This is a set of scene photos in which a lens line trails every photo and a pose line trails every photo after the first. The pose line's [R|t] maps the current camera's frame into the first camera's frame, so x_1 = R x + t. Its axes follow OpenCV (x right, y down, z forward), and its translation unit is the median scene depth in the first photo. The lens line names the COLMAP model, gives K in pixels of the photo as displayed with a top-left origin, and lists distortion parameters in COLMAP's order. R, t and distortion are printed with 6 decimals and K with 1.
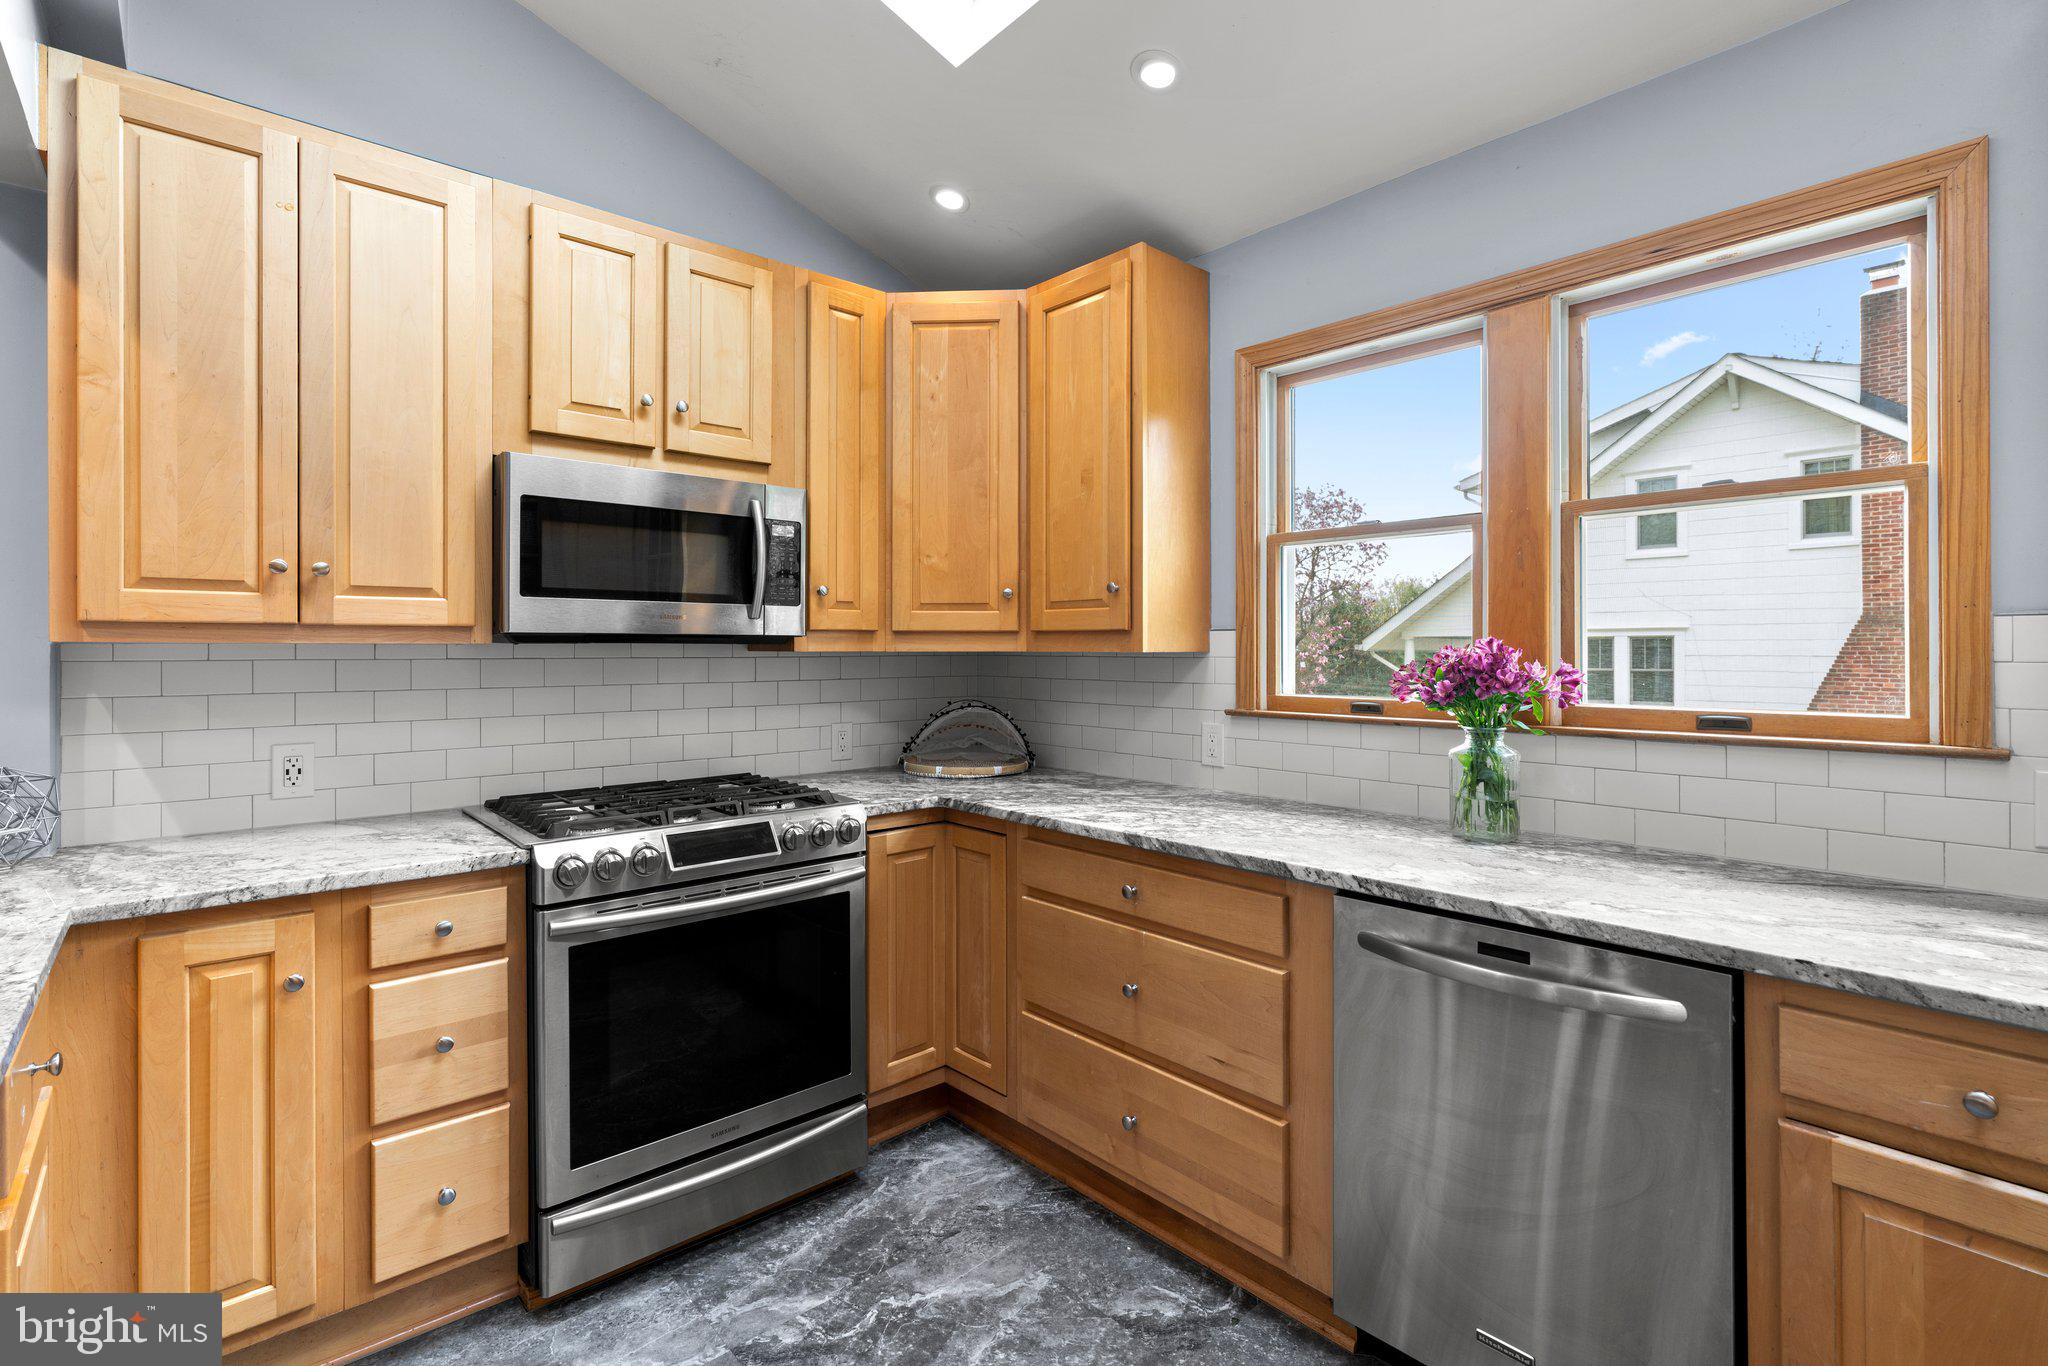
lens RADIAL K [[942.5, 0, 1021.9], [0, 942.5, 659.0], [0, 0, 1]] dist [-0.001230, 0.000700]
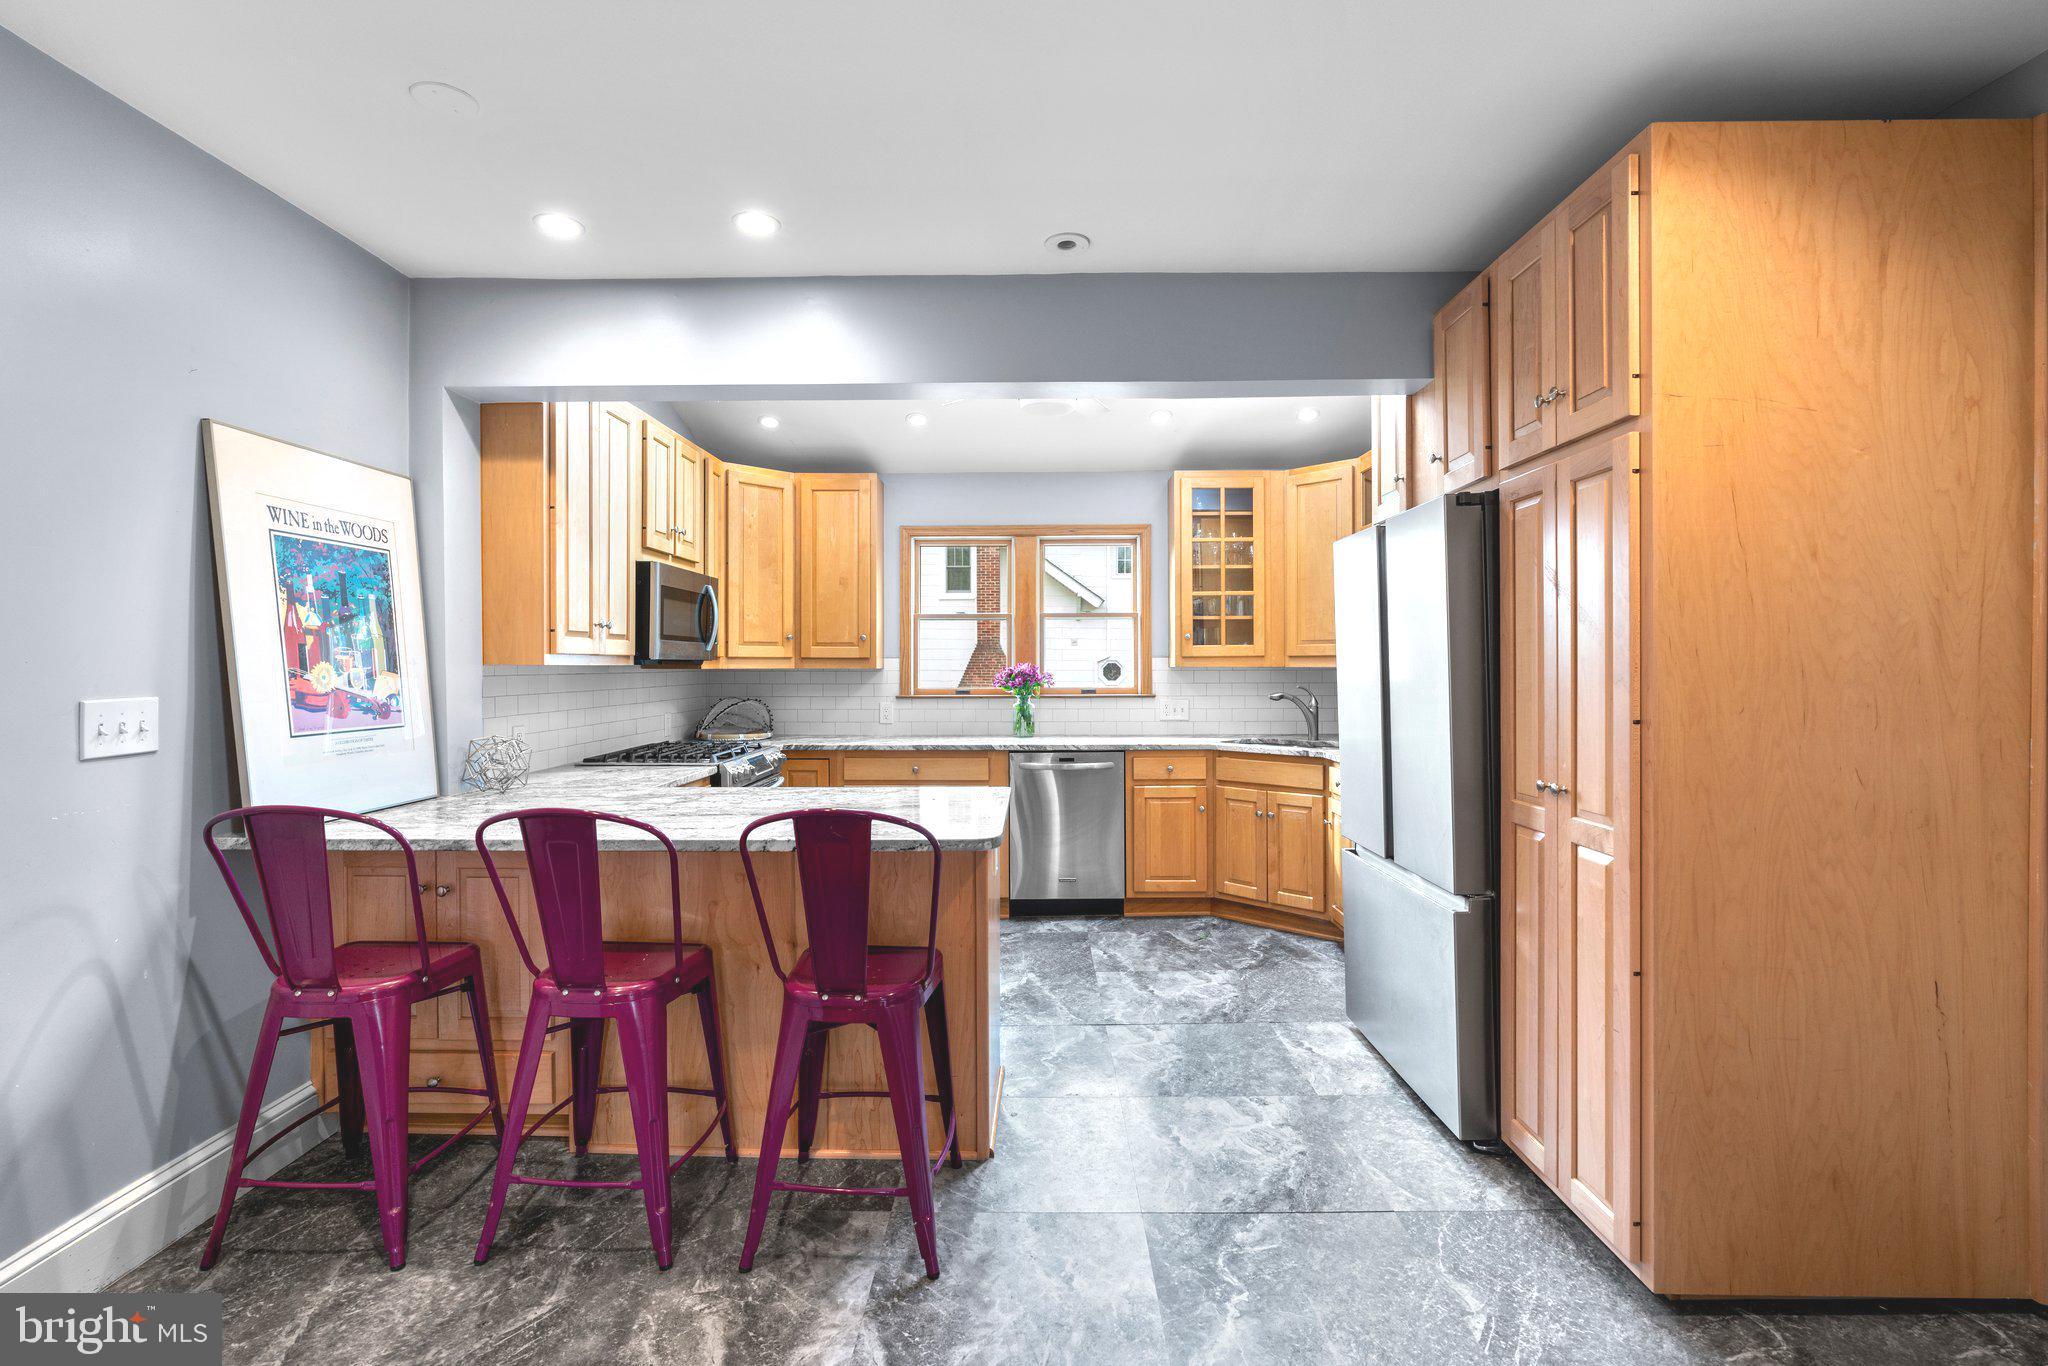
lens RADIAL K [[927.0, 0, 1026.7], [0, 927.0, 666.0], [0, 0, 1]] dist [-0.004777, -0.000147]
pose [[0.678174, -0.000126, 0.734901, -1.117229], [0.007781, 0.999945, -0.007009, 0.003939], [-0.734860, 0.010472, 0.678138, -0.621114]]
